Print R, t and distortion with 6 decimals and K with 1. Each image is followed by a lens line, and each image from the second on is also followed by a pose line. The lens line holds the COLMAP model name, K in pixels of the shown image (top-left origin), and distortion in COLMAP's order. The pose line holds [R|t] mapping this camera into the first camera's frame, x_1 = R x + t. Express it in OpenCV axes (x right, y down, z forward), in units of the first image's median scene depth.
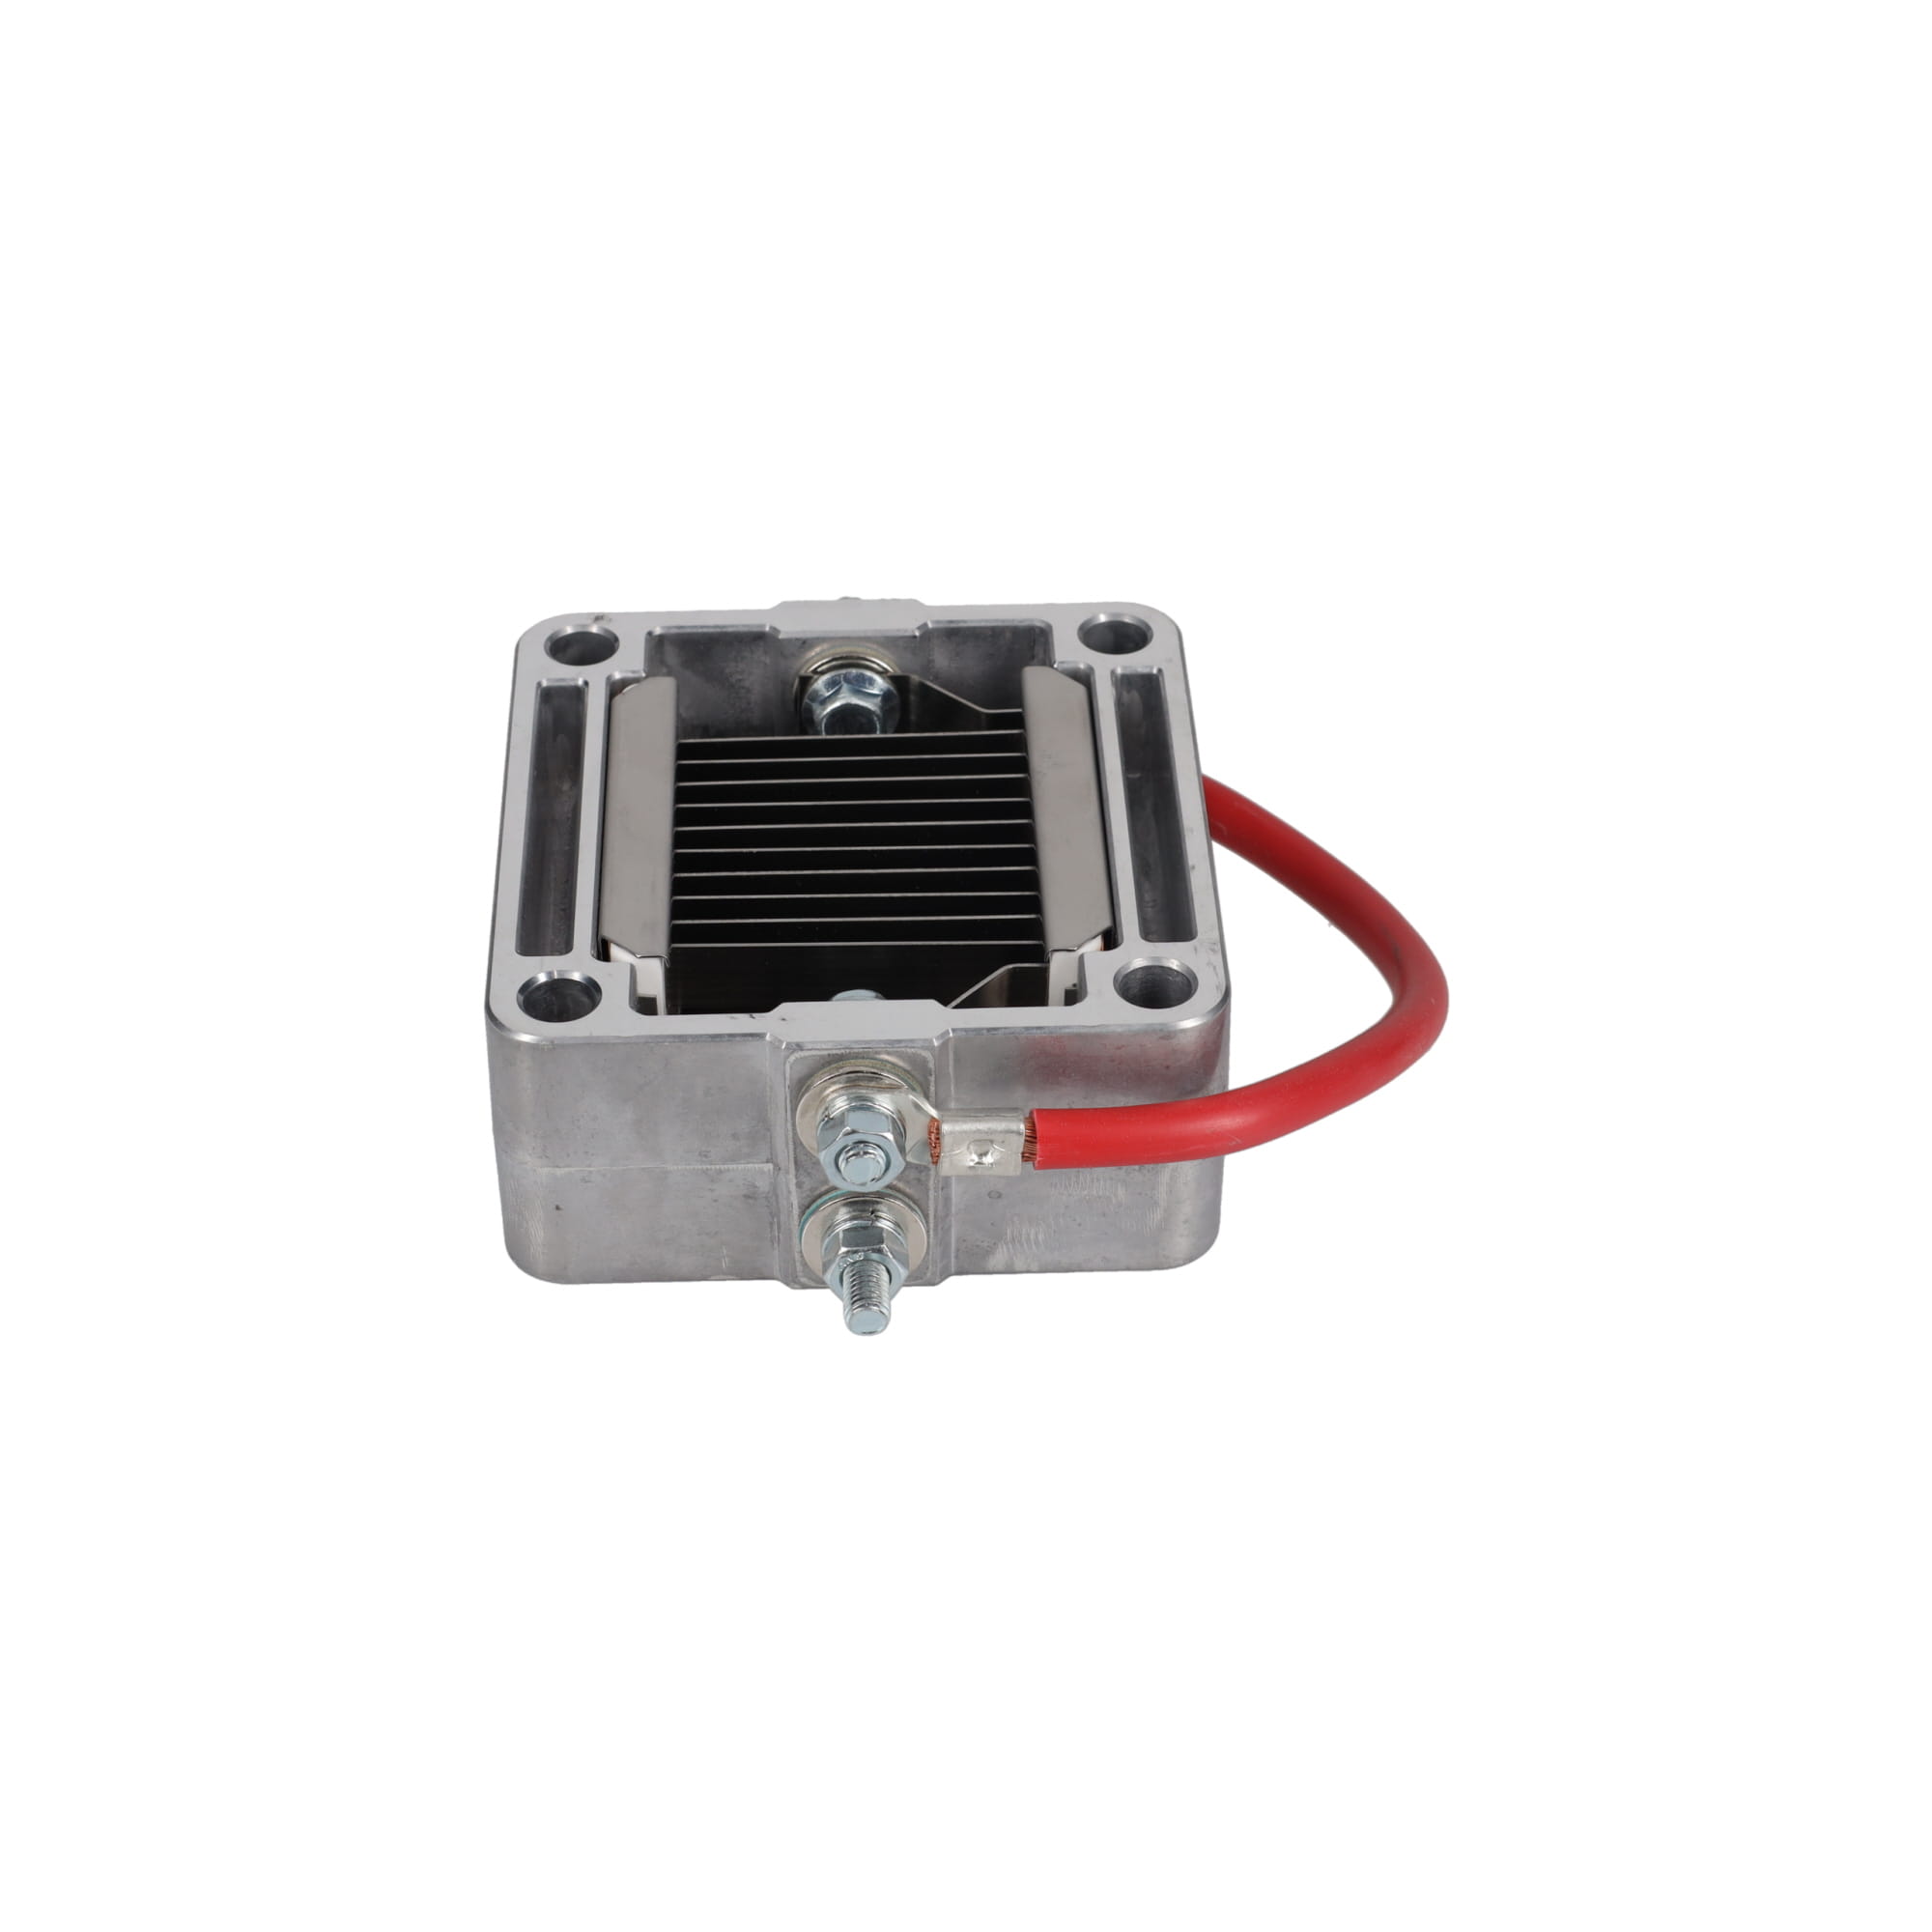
lens RADIAL K [[4010.7, 0, 966.0], [0, 4010.7, 966.0], [0, 0, 1]] dist [-0.007984, -0.021354]
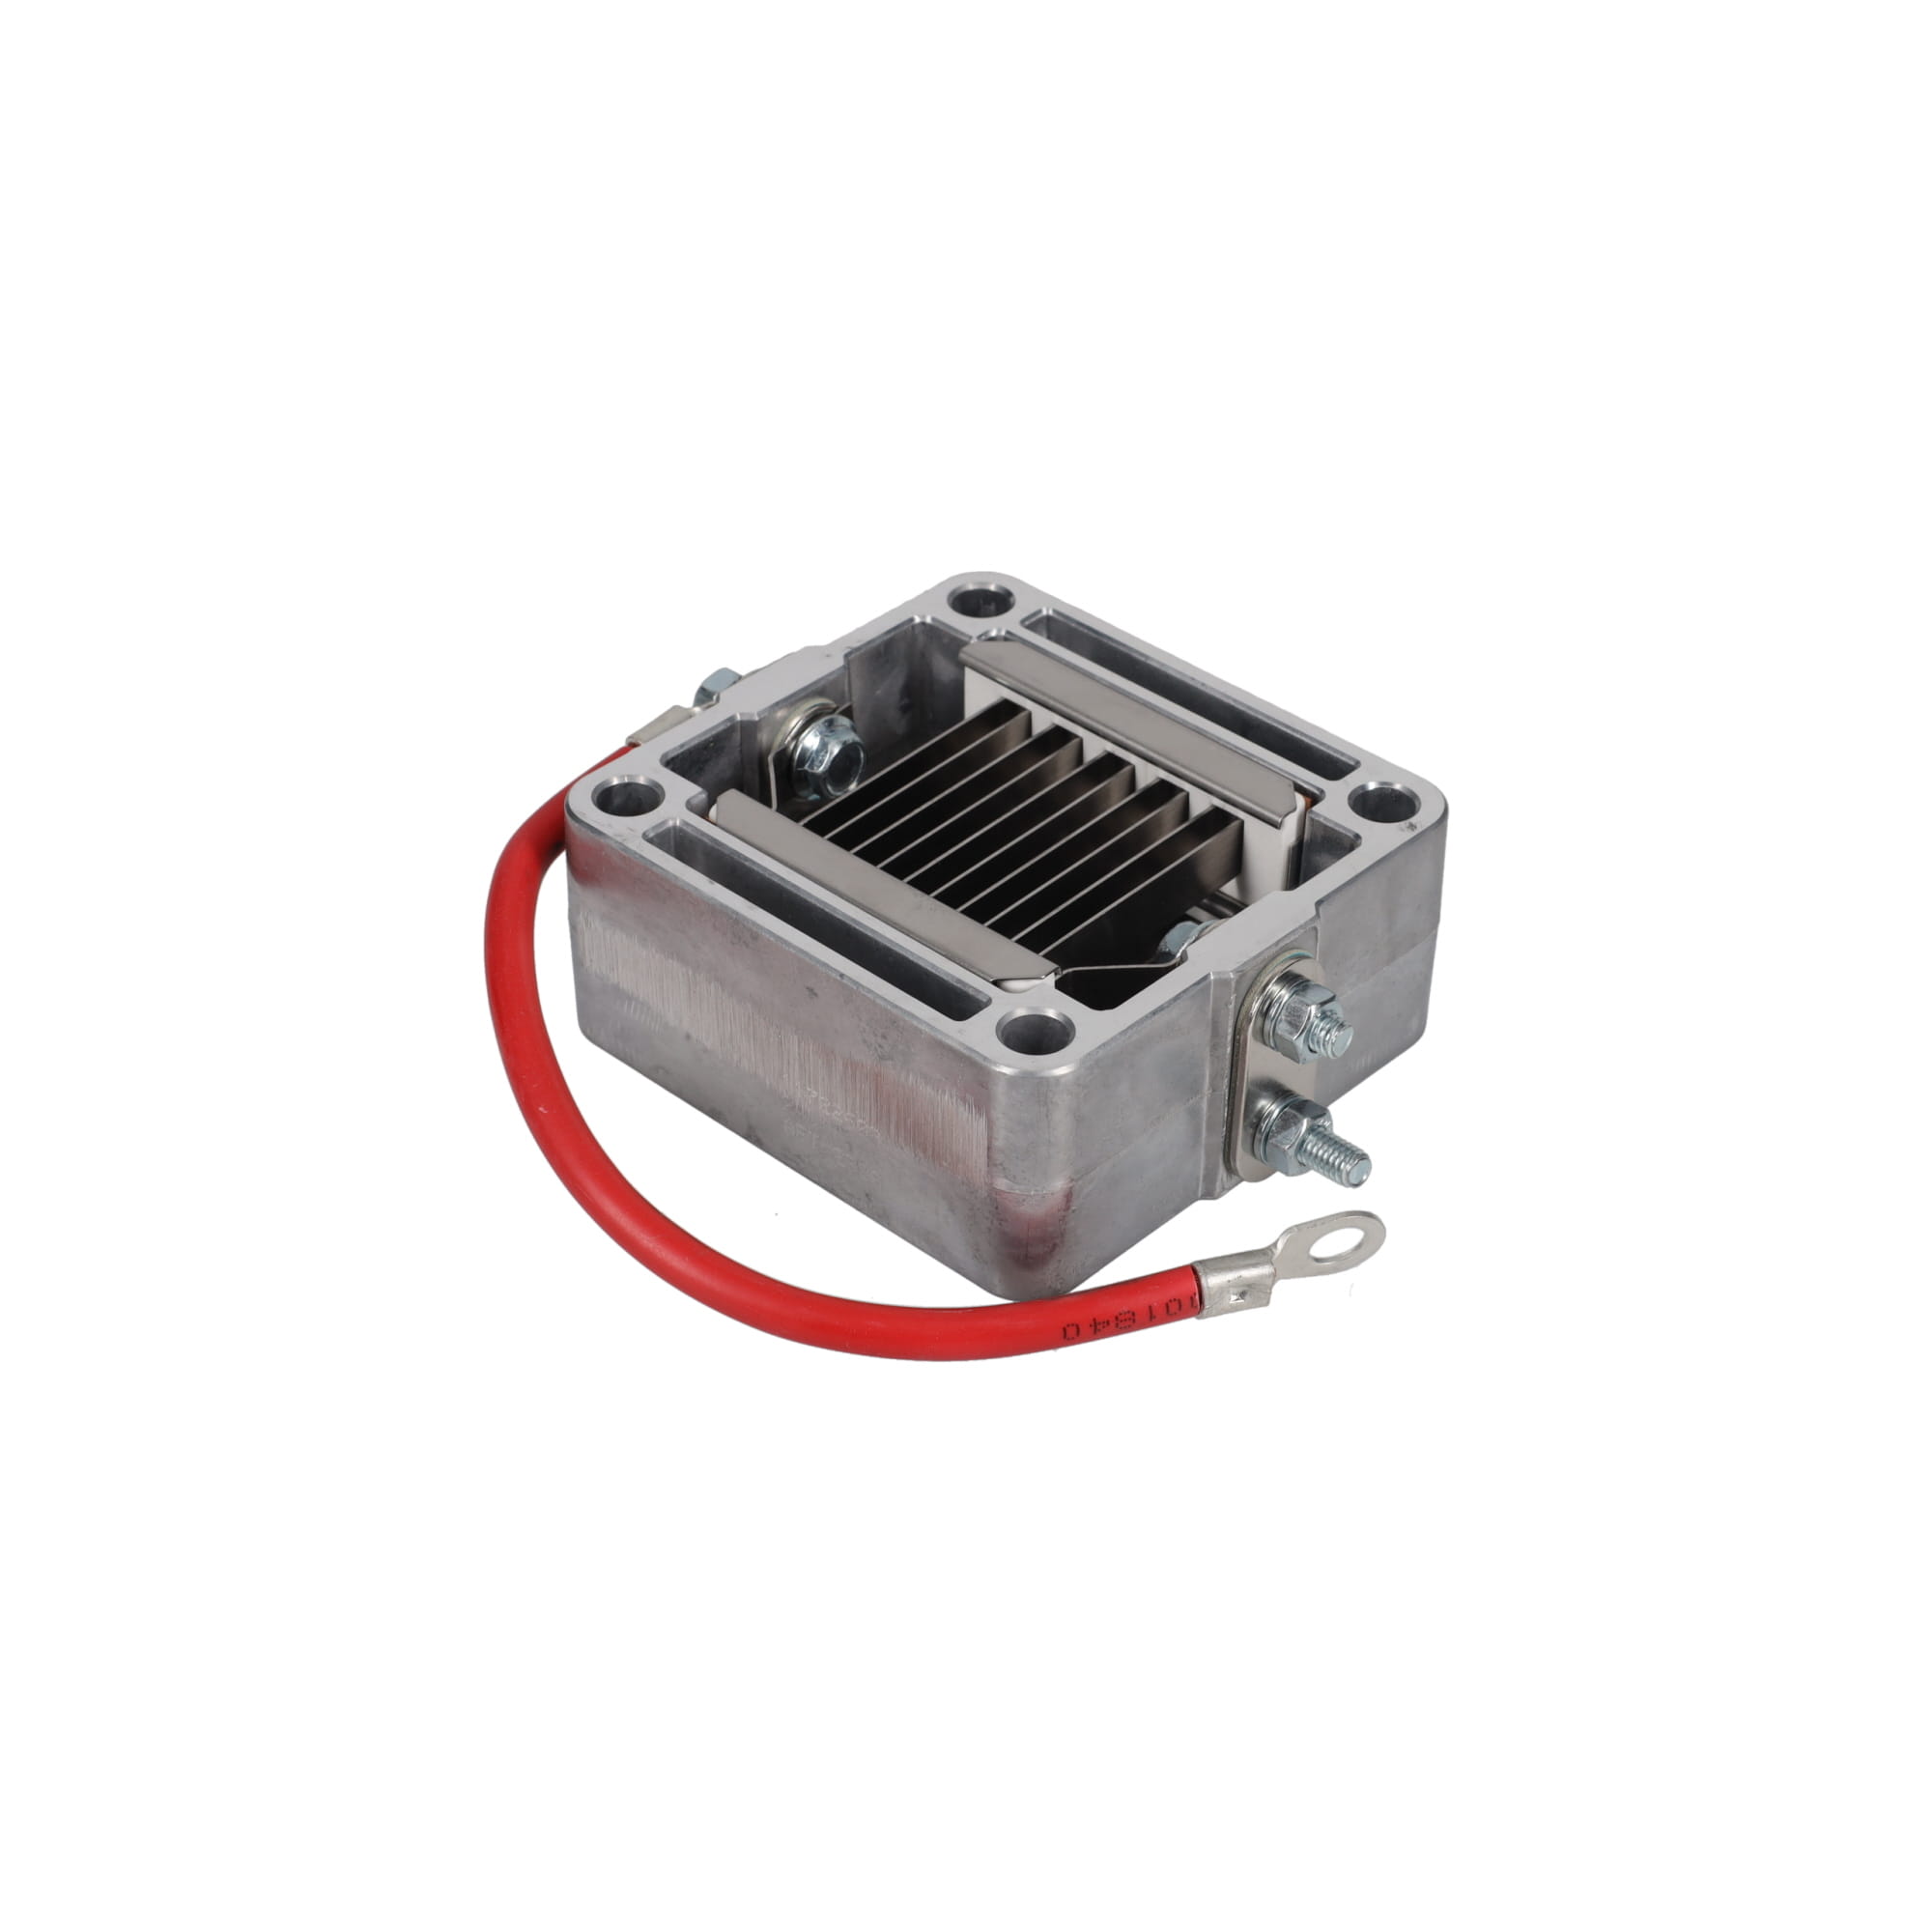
lens RADIAL K [[4010.7, 0, 966.0], [0, 4010.7, 966.0], [0, 0, 1]] dist [-0.007984, -0.021354]
pose [[-0.701988, 0.427994, -0.569240, 0.639063], [-0.444884, 0.360624, 0.819773, -0.940228], [0.556139, 0.828717, -0.062746, 1.128431]]
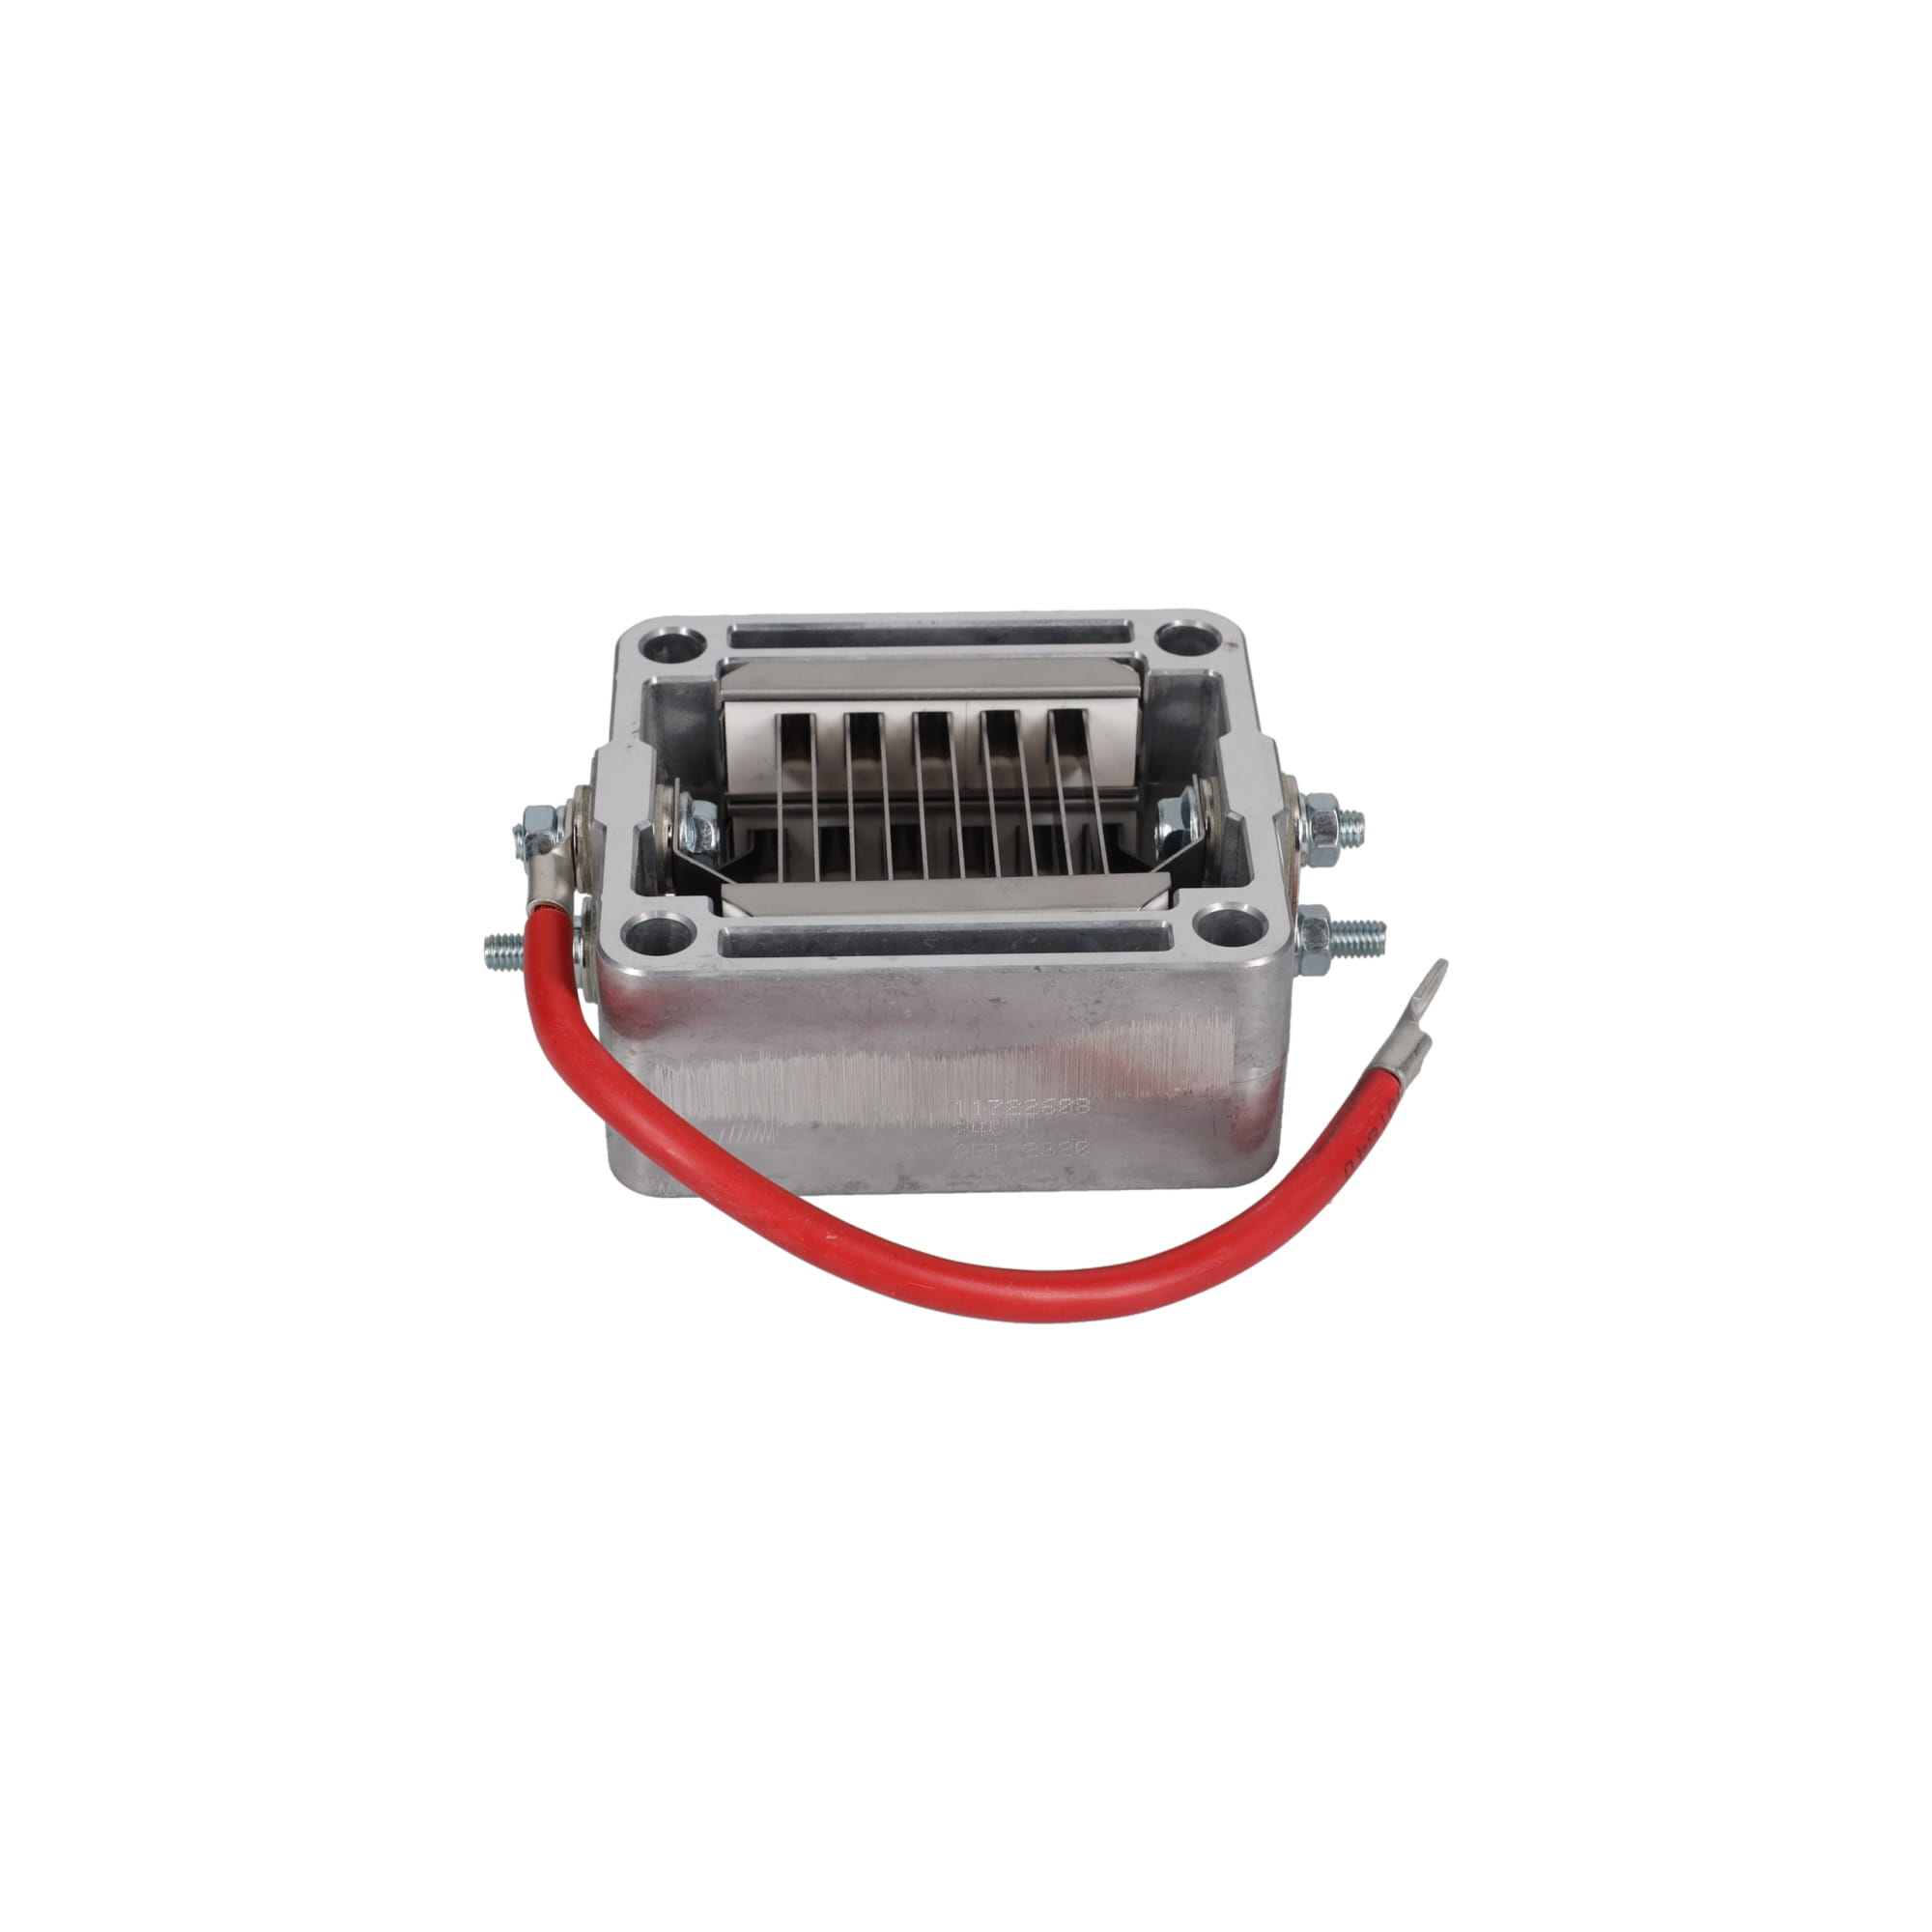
lens RADIAL K [[4010.7, 0, 966.0], [0, 4010.7, 966.0], [0, 0, 1]] dist [-0.007984, -0.021354]
pose [[0.004738, 0.607660, -0.794183, 0.910474], [-0.620476, 0.624608, 0.474210, -0.554179], [0.784211, 0.490525, 0.379998, 0.624660]]
